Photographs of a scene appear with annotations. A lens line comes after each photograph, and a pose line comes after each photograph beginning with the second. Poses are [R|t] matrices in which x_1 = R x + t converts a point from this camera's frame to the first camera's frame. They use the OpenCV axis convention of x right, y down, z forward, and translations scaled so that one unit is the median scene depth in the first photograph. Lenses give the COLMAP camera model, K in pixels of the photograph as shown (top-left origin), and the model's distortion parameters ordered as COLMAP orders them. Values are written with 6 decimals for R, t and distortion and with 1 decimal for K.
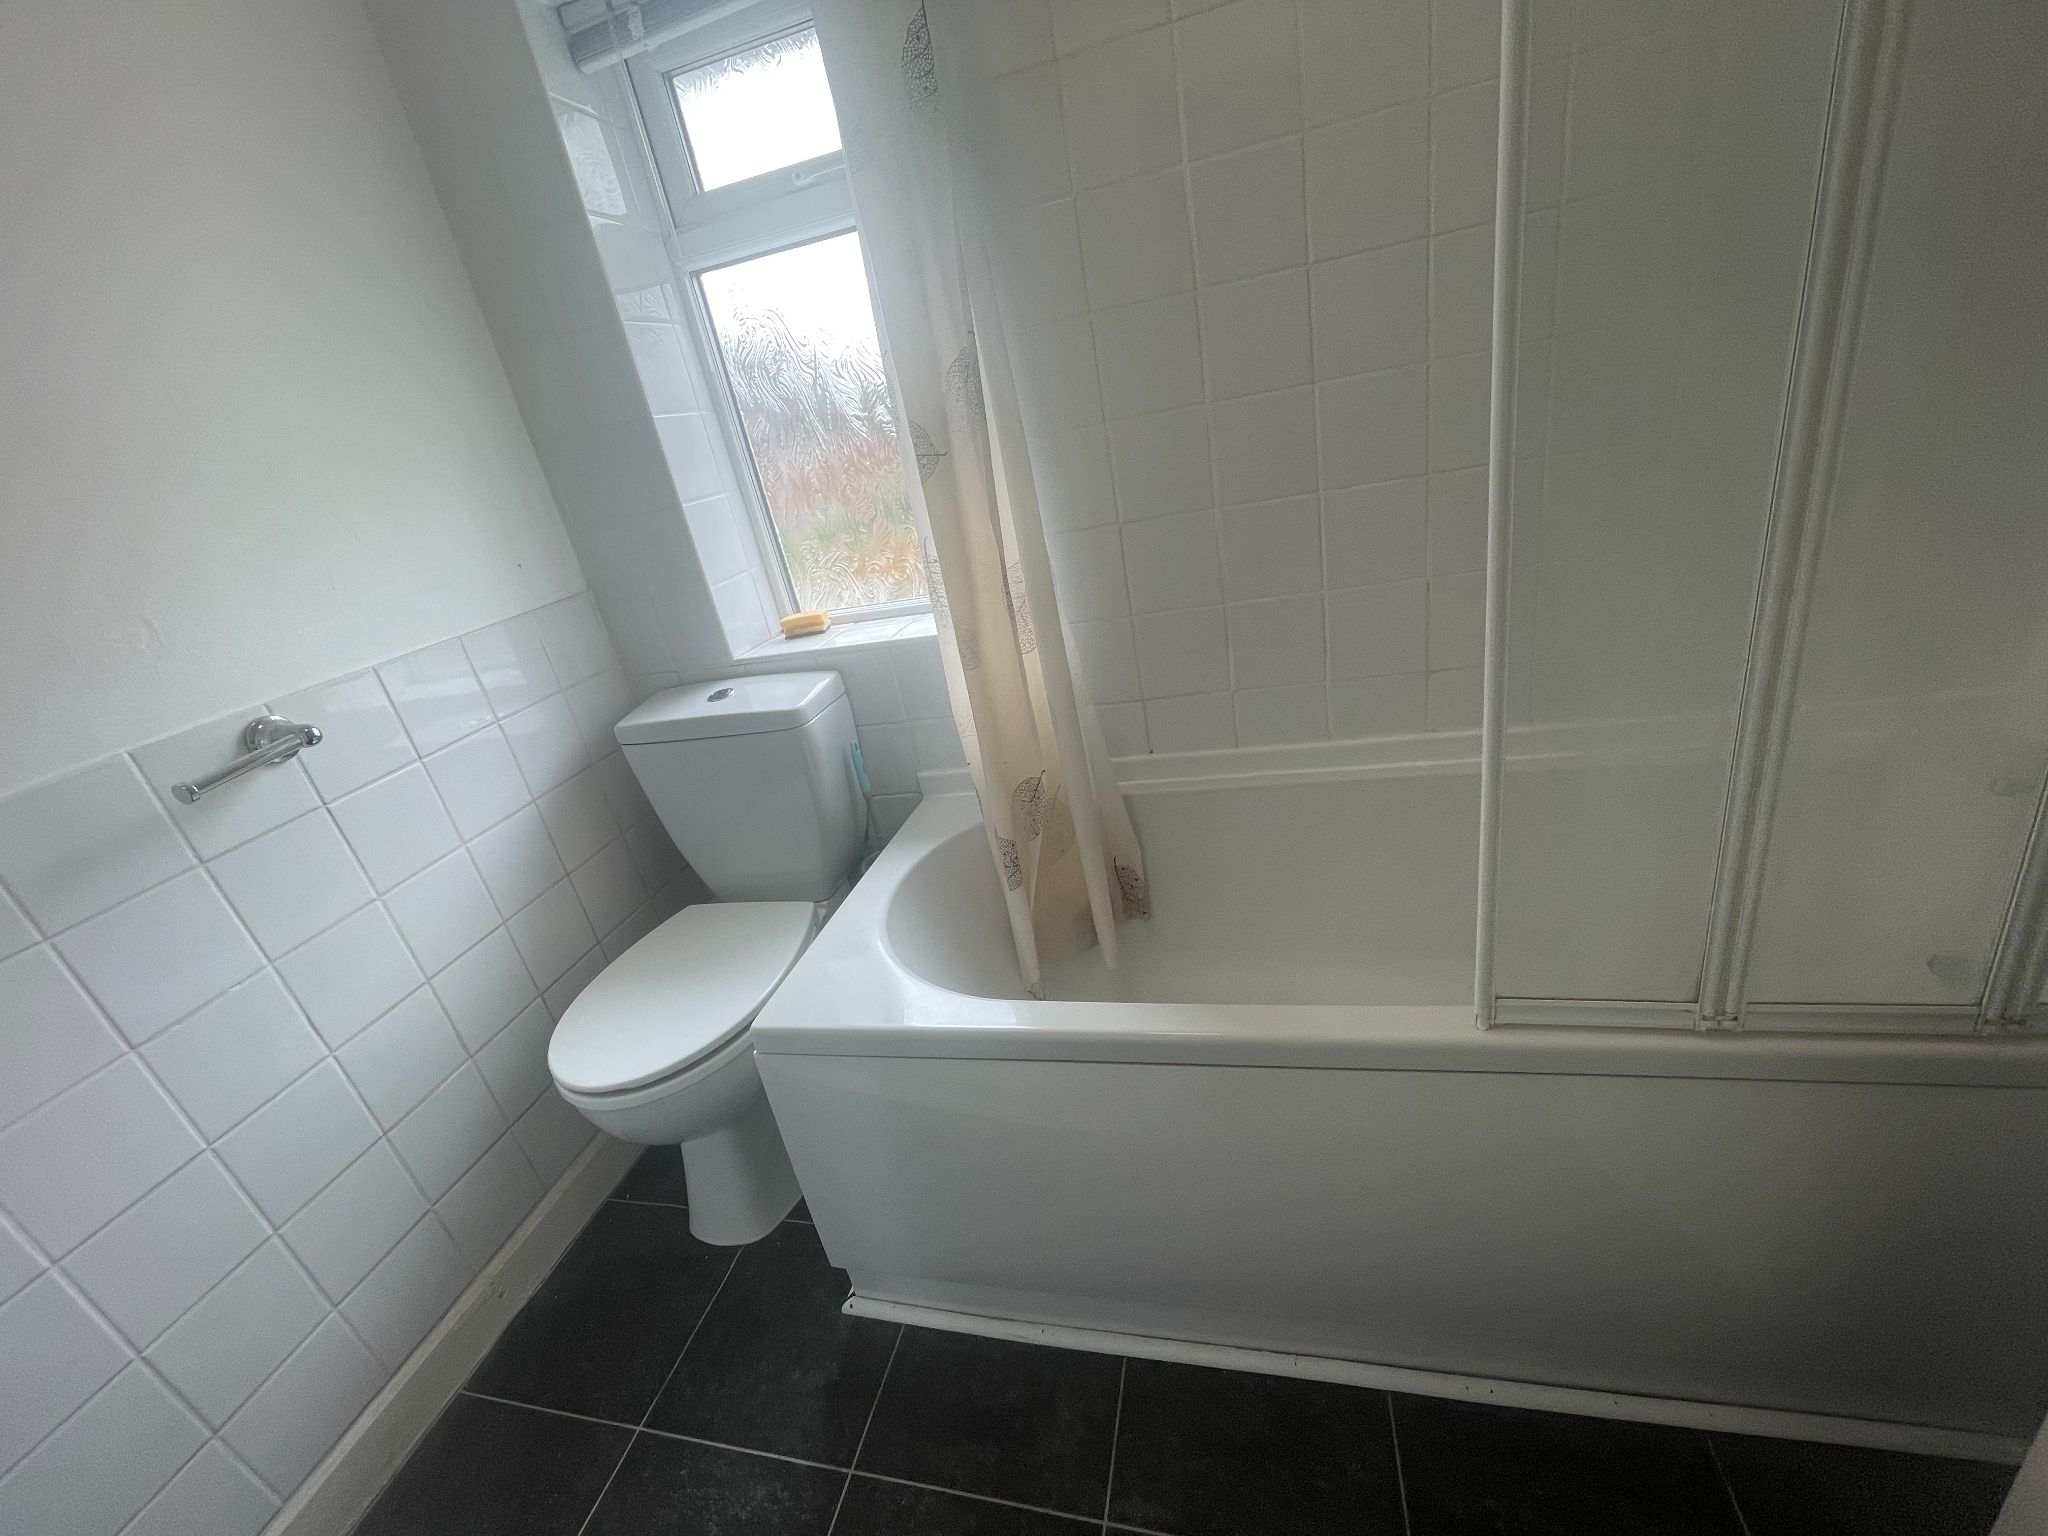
lens RADIAL K [[837.7, 0, 1022.7], [0, 837.7, 759.0], [0, 0, 1]] dist [0.001099, -0.000243]
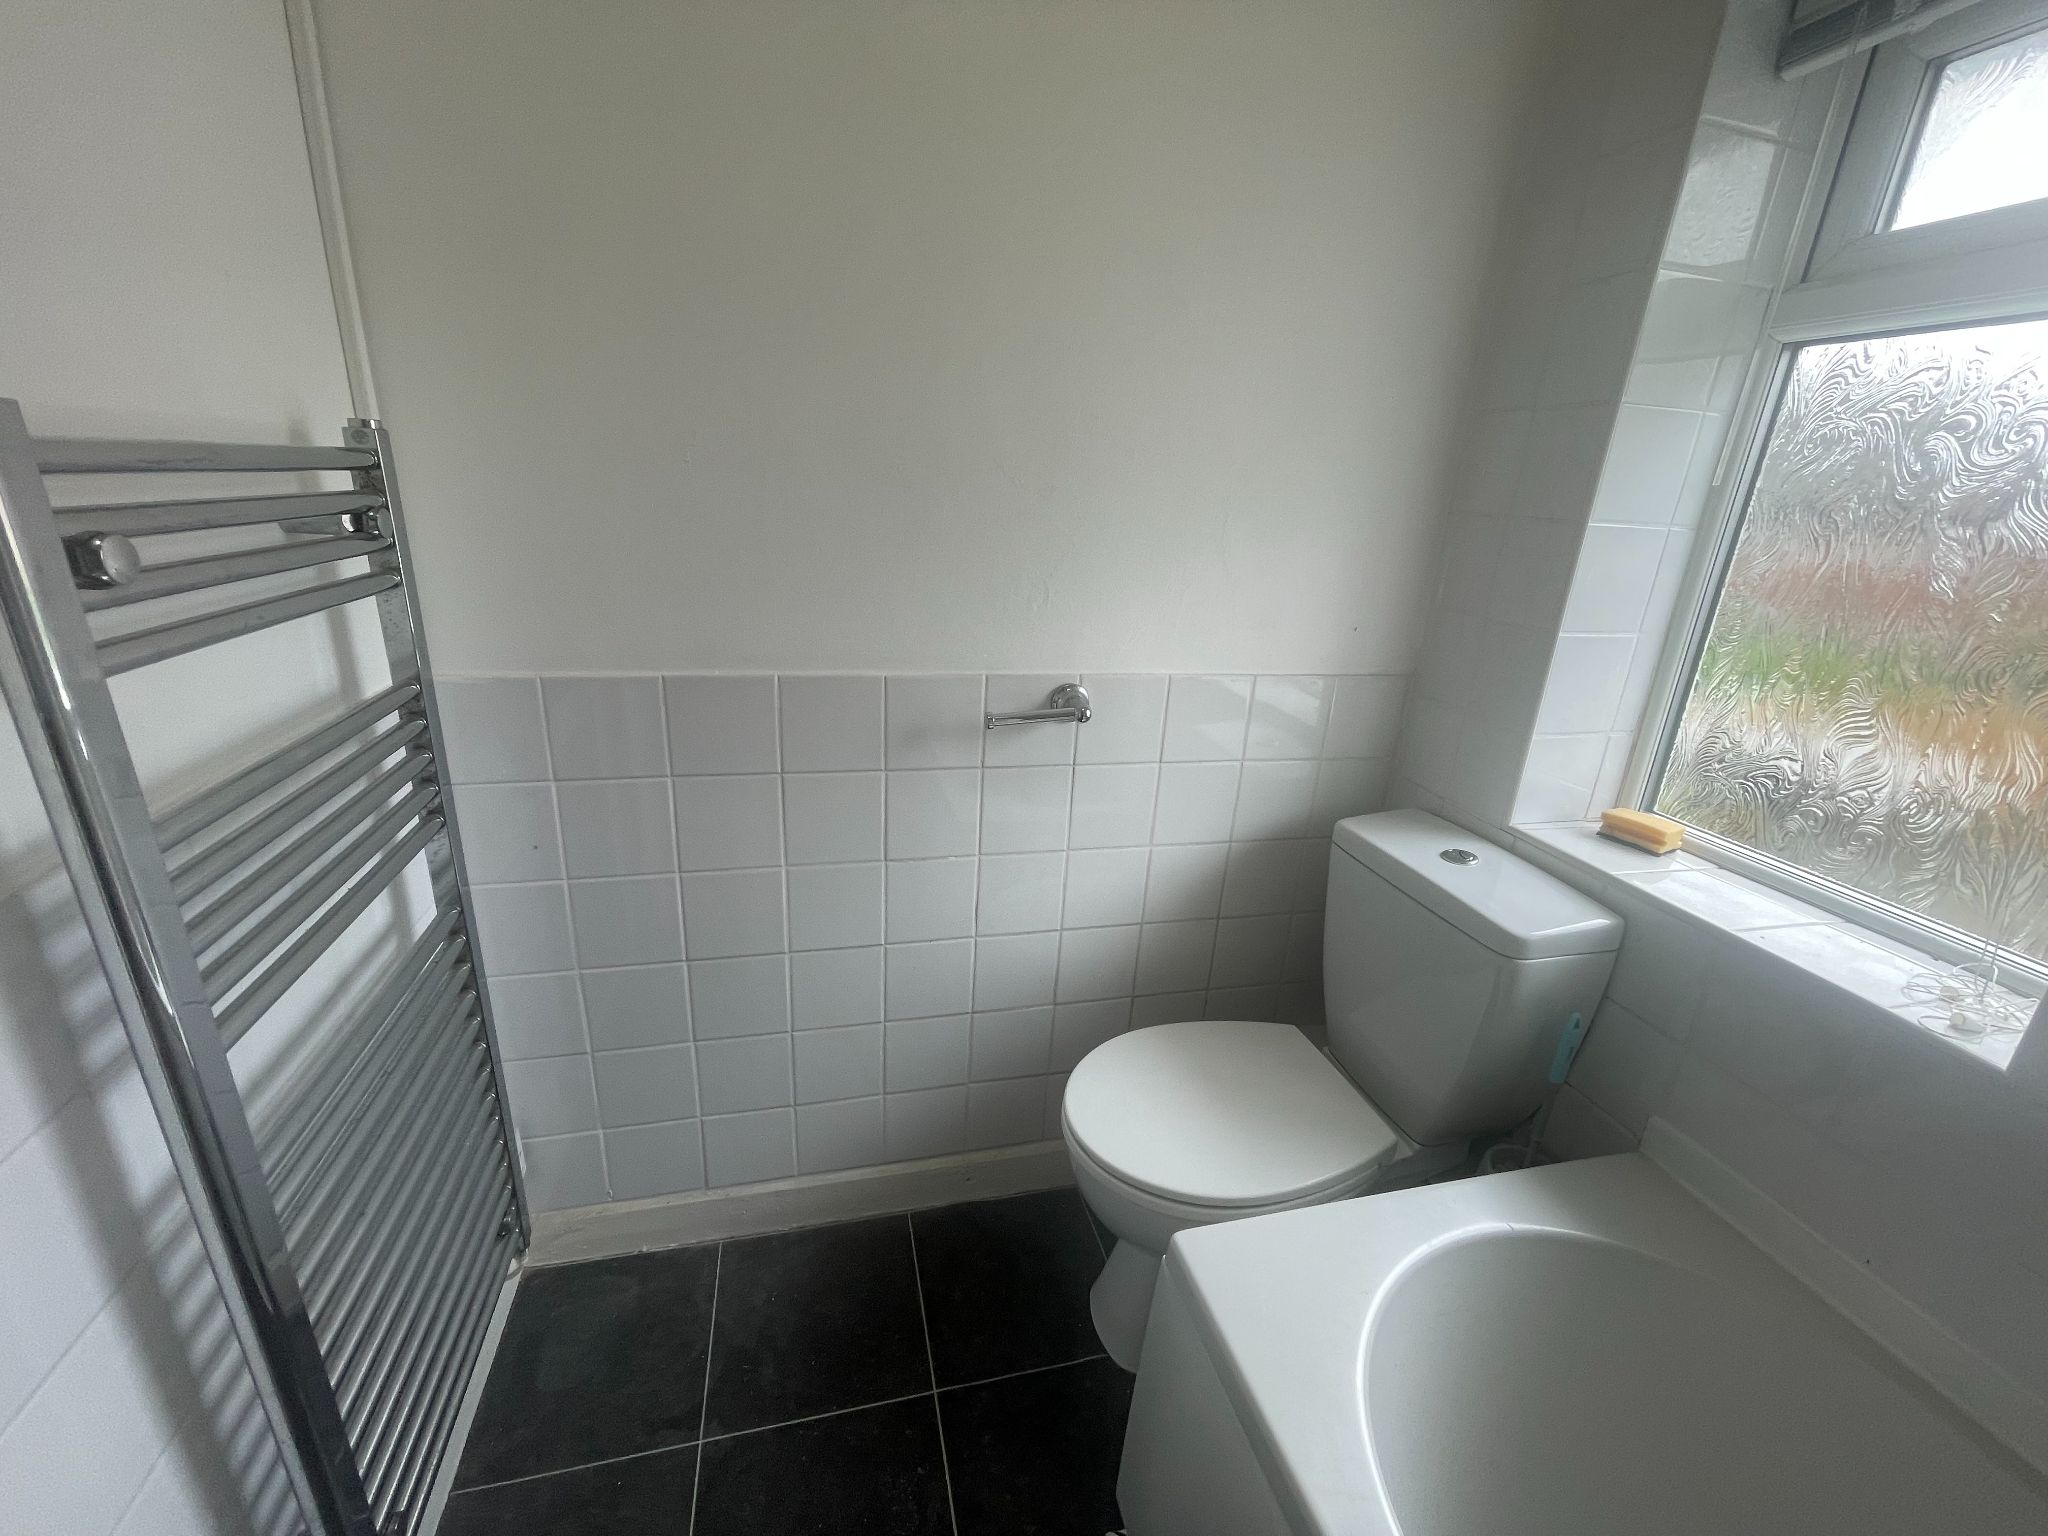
lens RADIAL K [[837.7, 0, 1022.7], [0, 837.7, 759.0], [0, 0, 1]] dist [0.001099, -0.000243]
pose [[0.457237, 0.478352, -0.749742, 0.009065], [-0.474615, 0.844191, 0.249165, -0.164346], [0.752114, 0.241911, 0.613028, 0.174275]]
